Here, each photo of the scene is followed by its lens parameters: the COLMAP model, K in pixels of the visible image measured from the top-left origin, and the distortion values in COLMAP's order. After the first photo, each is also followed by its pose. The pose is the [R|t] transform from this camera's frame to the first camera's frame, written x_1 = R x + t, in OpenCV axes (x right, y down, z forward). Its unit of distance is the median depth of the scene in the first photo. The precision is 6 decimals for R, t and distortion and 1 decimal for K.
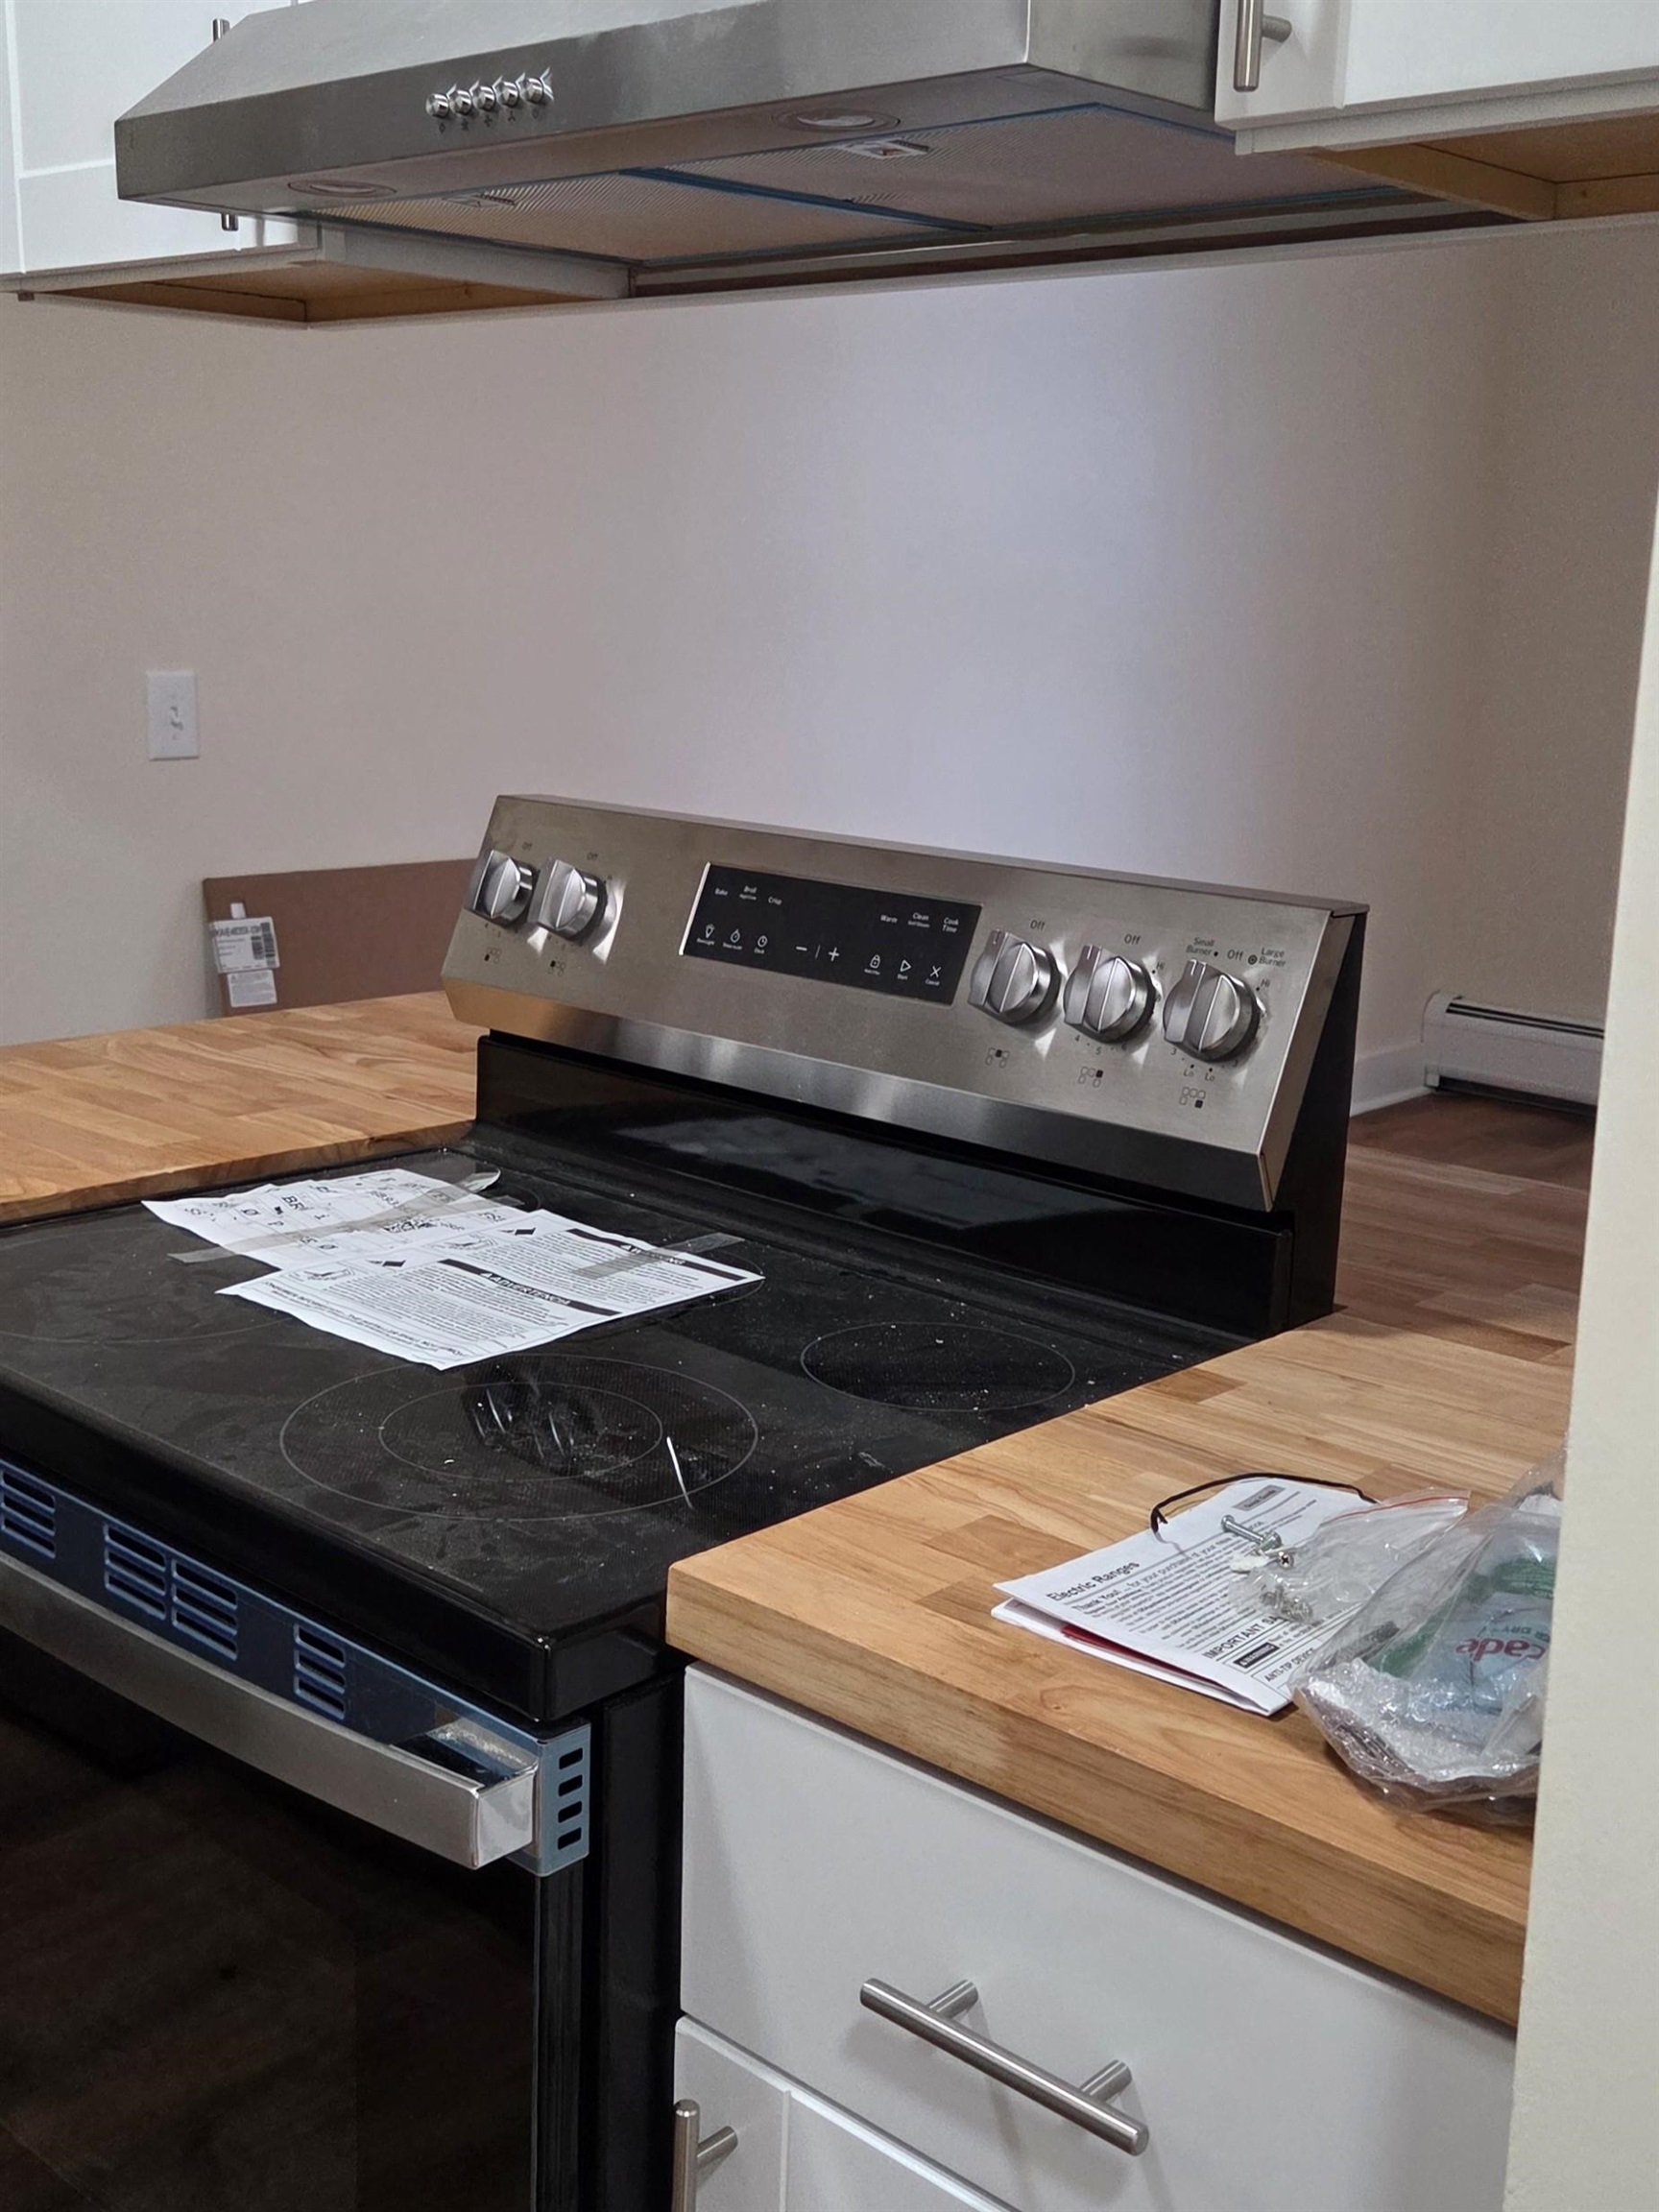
lens RADIAL K [[2399.6, 0, 837.6], [0, 2399.6, 1112.5], [0, 0, 1]] dist [0.094686, -0.127579]
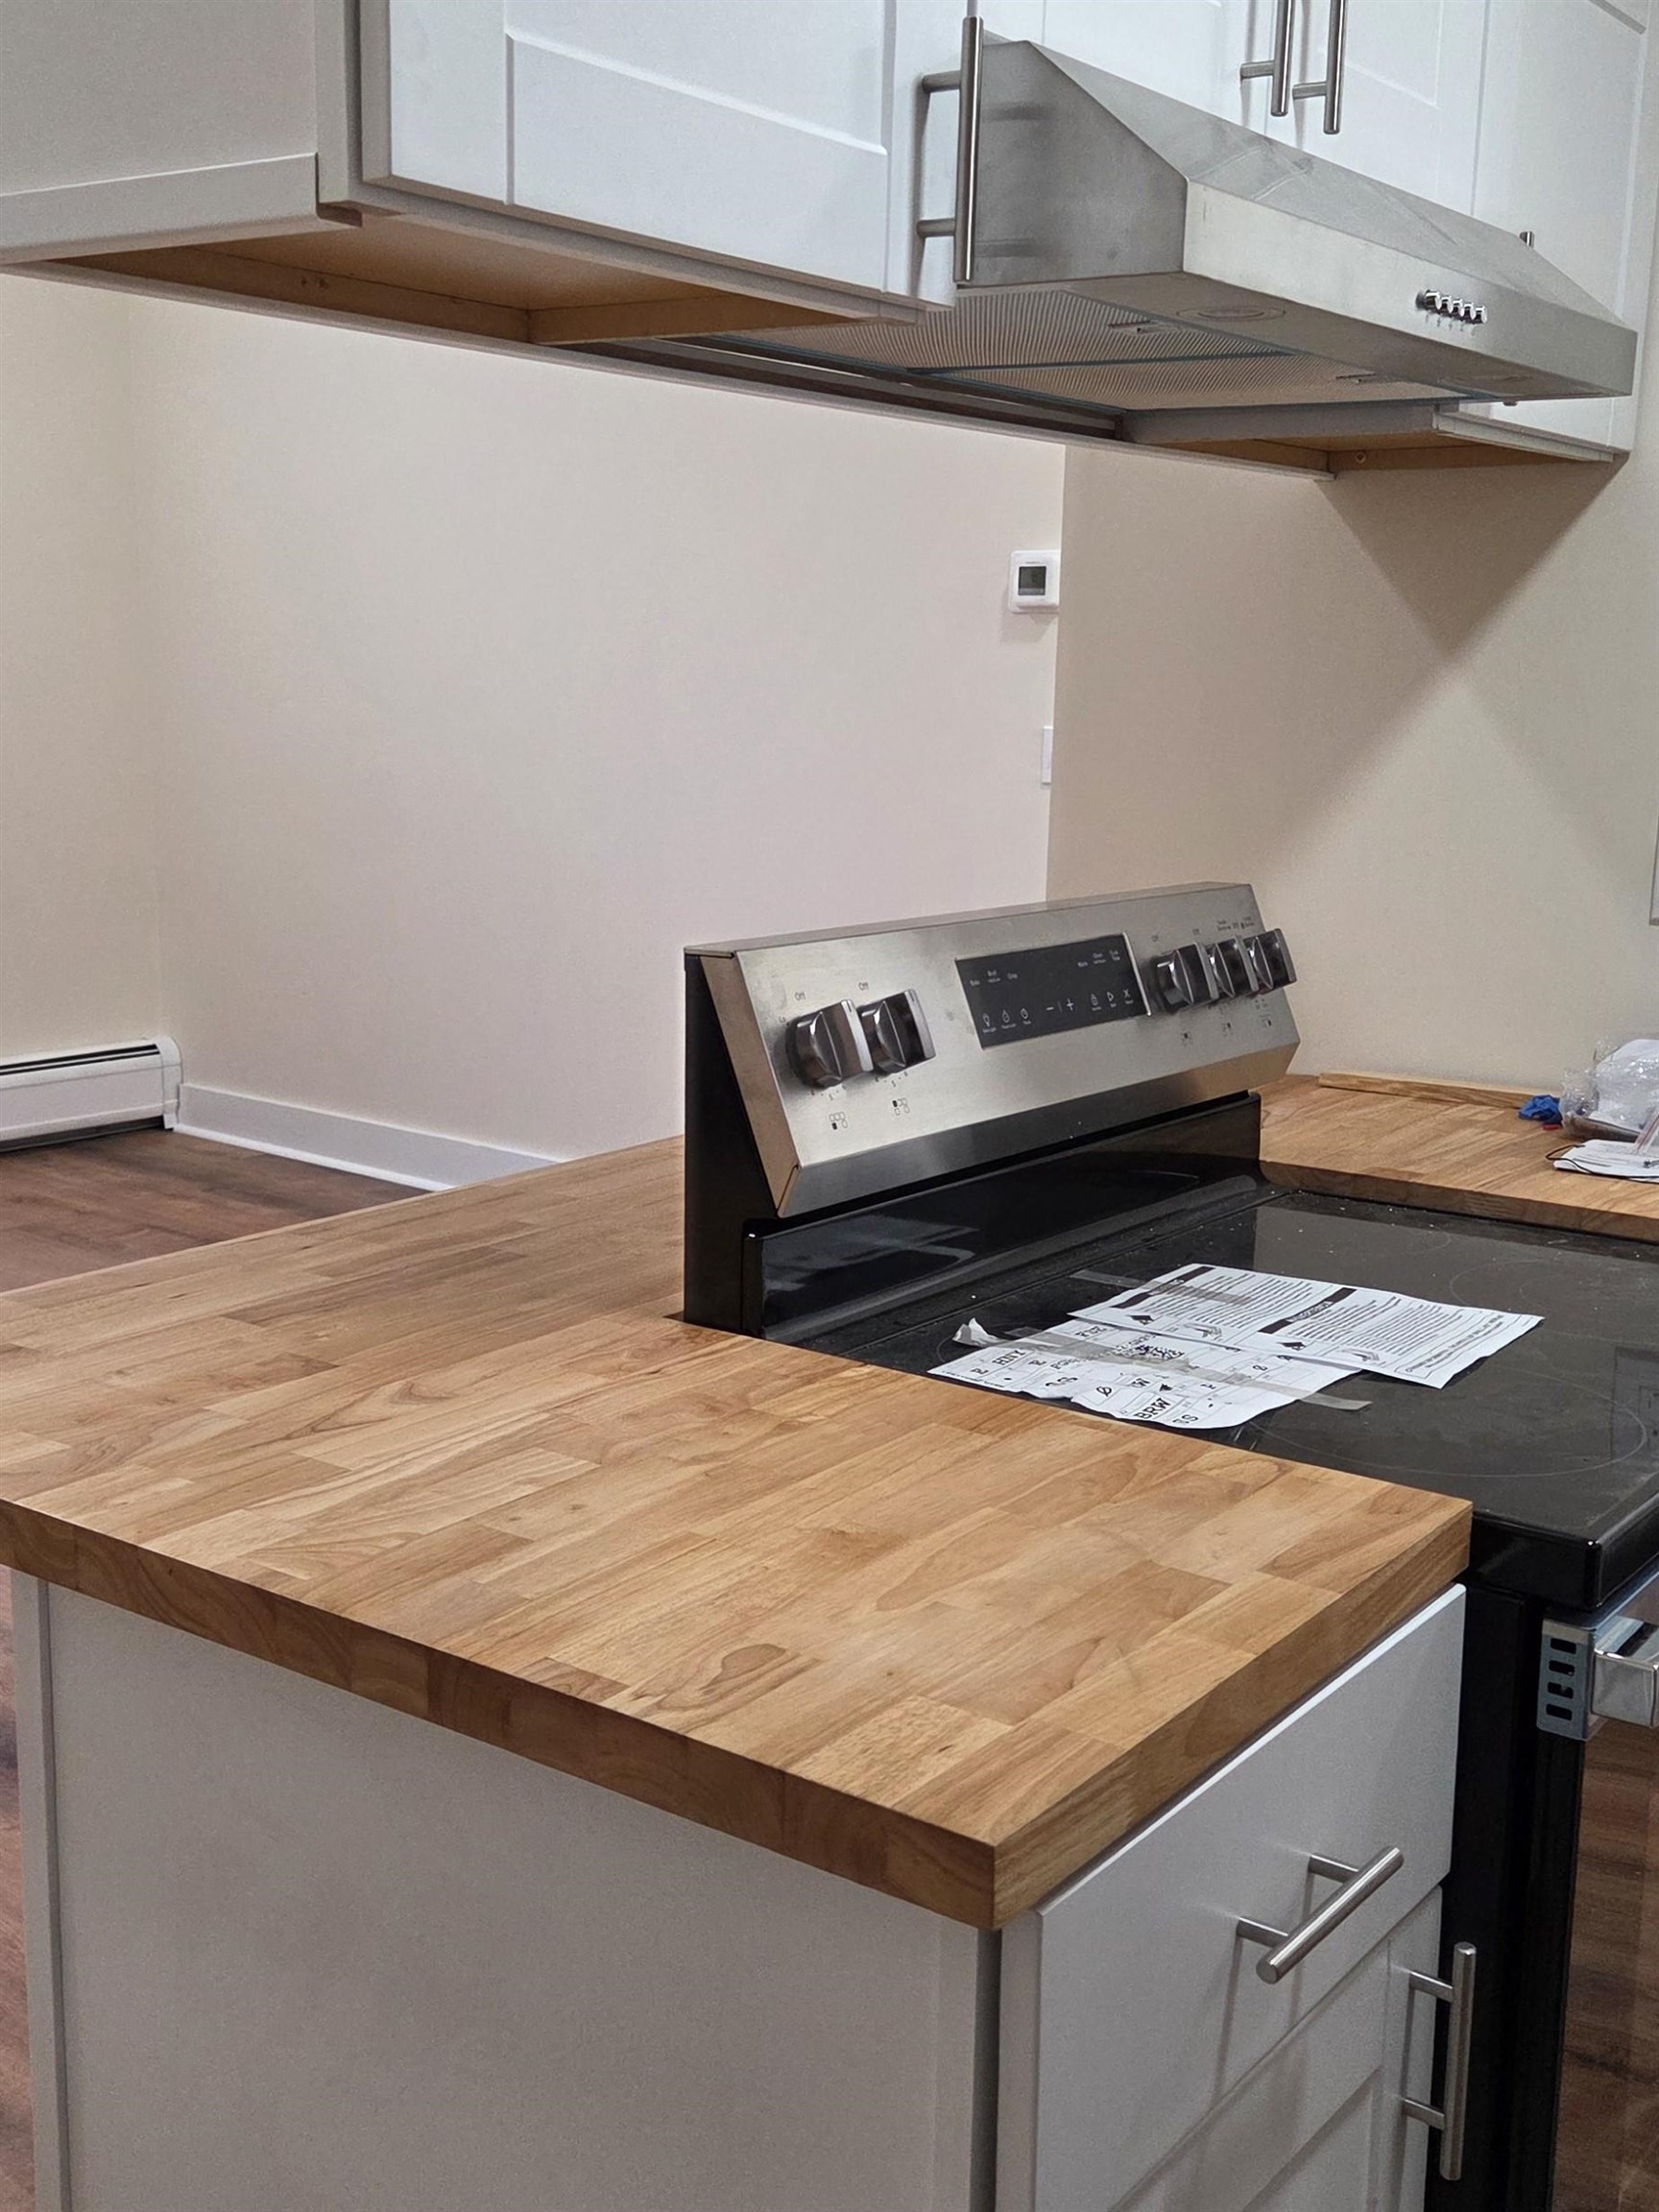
lens RADIAL K [[2399.6, 0, 837.6], [0, 2399.6, 1112.5], [0, 0, 1]] dist [0.094686, -0.127579]
pose [[-0.108500, -0.220616, 0.969307, -1.151657], [0.196310, 0.951107, 0.238448, -0.322360], [-0.974521, 0.216156, -0.059886, 1.217477]]
